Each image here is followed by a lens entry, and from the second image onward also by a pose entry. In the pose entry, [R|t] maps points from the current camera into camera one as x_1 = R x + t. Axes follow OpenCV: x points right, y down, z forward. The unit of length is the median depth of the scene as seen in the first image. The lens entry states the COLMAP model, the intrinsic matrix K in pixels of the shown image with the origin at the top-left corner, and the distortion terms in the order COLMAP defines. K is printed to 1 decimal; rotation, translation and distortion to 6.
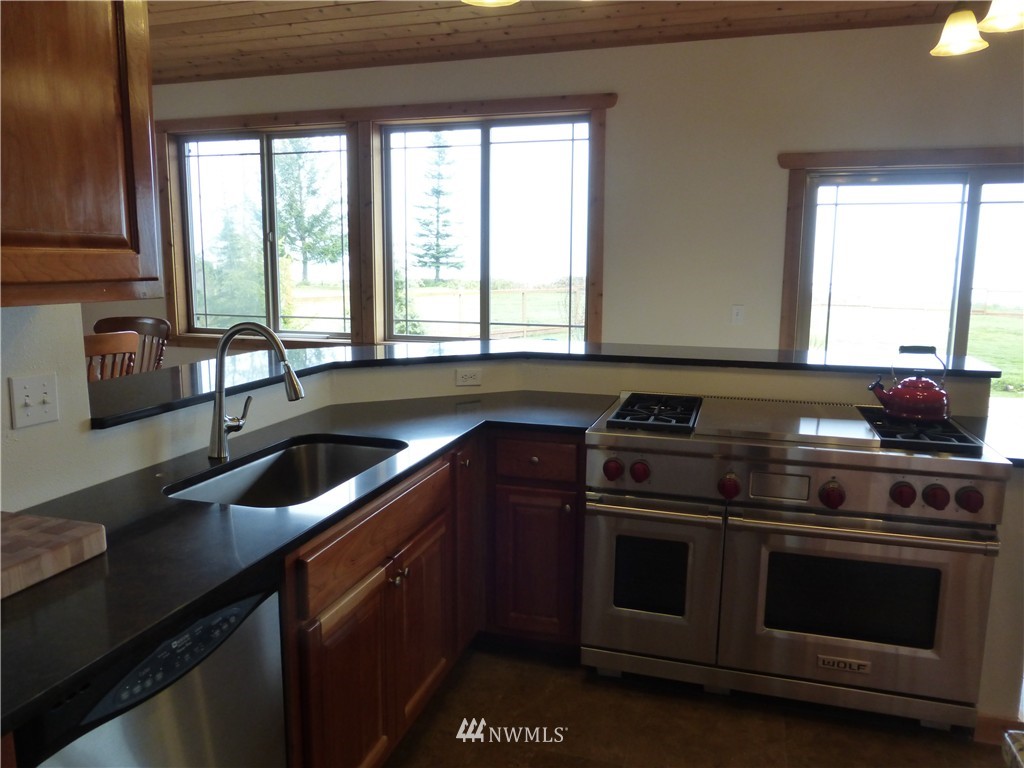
lens RADIAL K [[754.4, 0, 509.9], [0, 754.4, 386.4], [0, 0, 1]] dist [-0.031938, 0.018627]
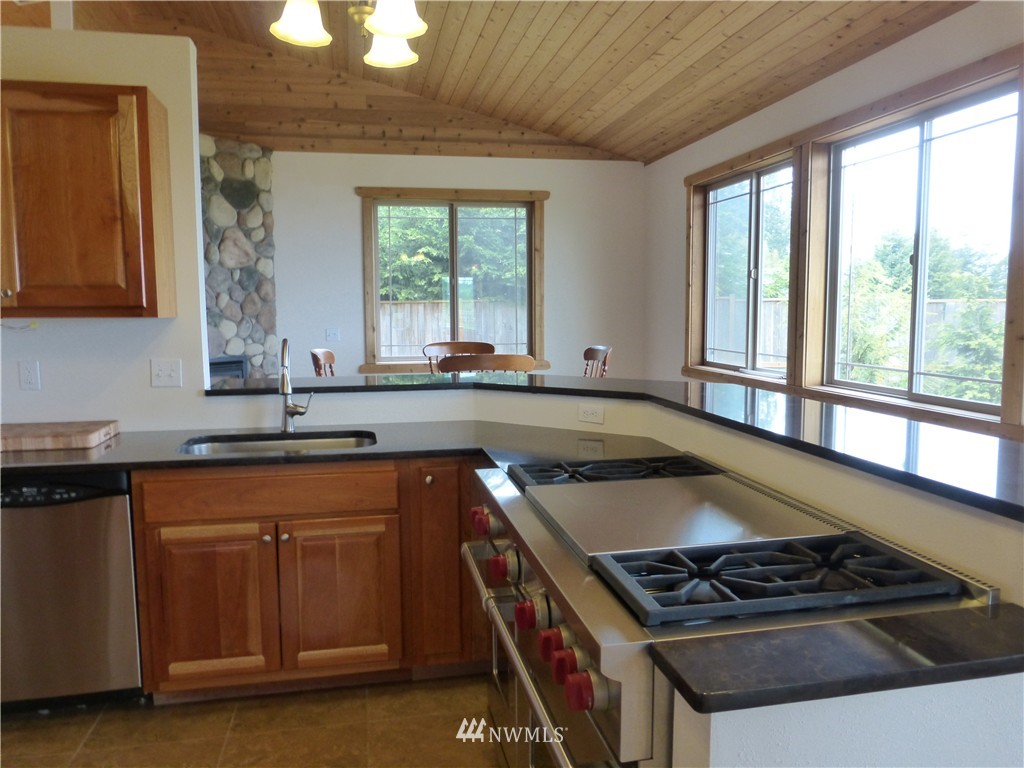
lens RADIAL K [[754.4, 0, 509.9], [0, 754.4, 386.4], [0, 0, 1]] dist [-0.031938, 0.018627]
pose [[0.480476, 0.081251, -0.873236, 0.446736], [-0.129936, 0.991305, 0.020743, -0.031579], [0.867329, 0.103498, 0.486856, 0.269177]]
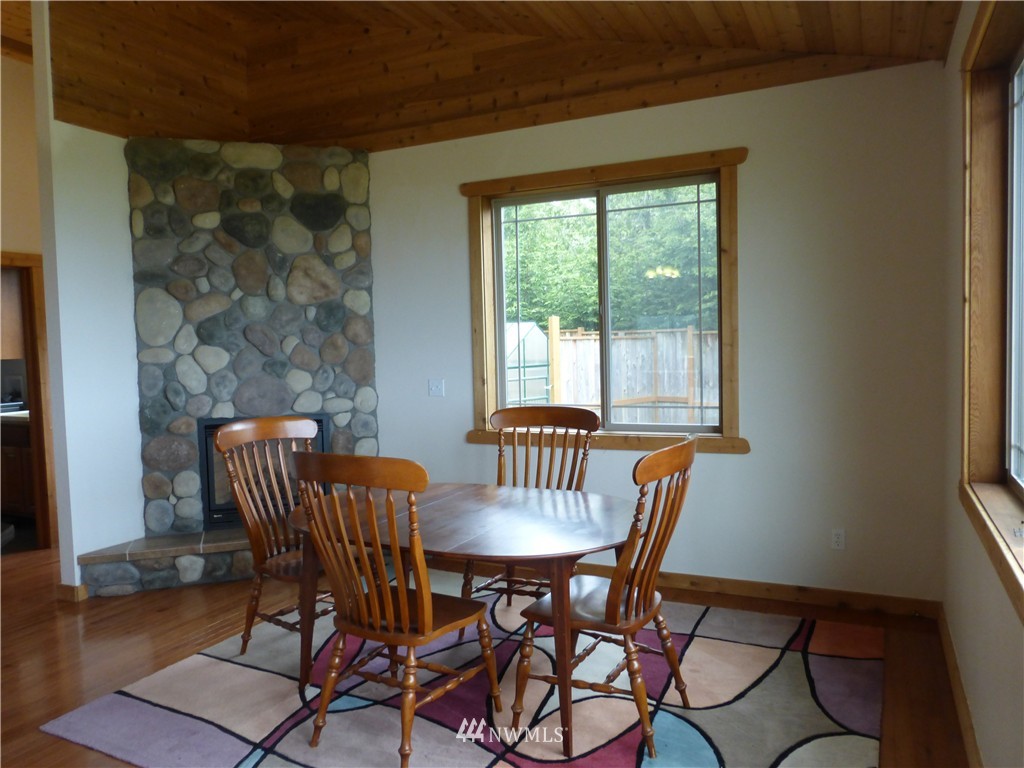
lens RADIAL K [[754.4, 0, 509.9], [0, 754.4, 386.4], [0, 0, 1]] dist [-0.031938, 0.018627]
pose [[-0.152925, 0.056028, -0.986648, 0.080417], [-0.135389, 0.987790, 0.077077, -0.144821], [0.978920, 0.145368, -0.143472, 0.871022]]
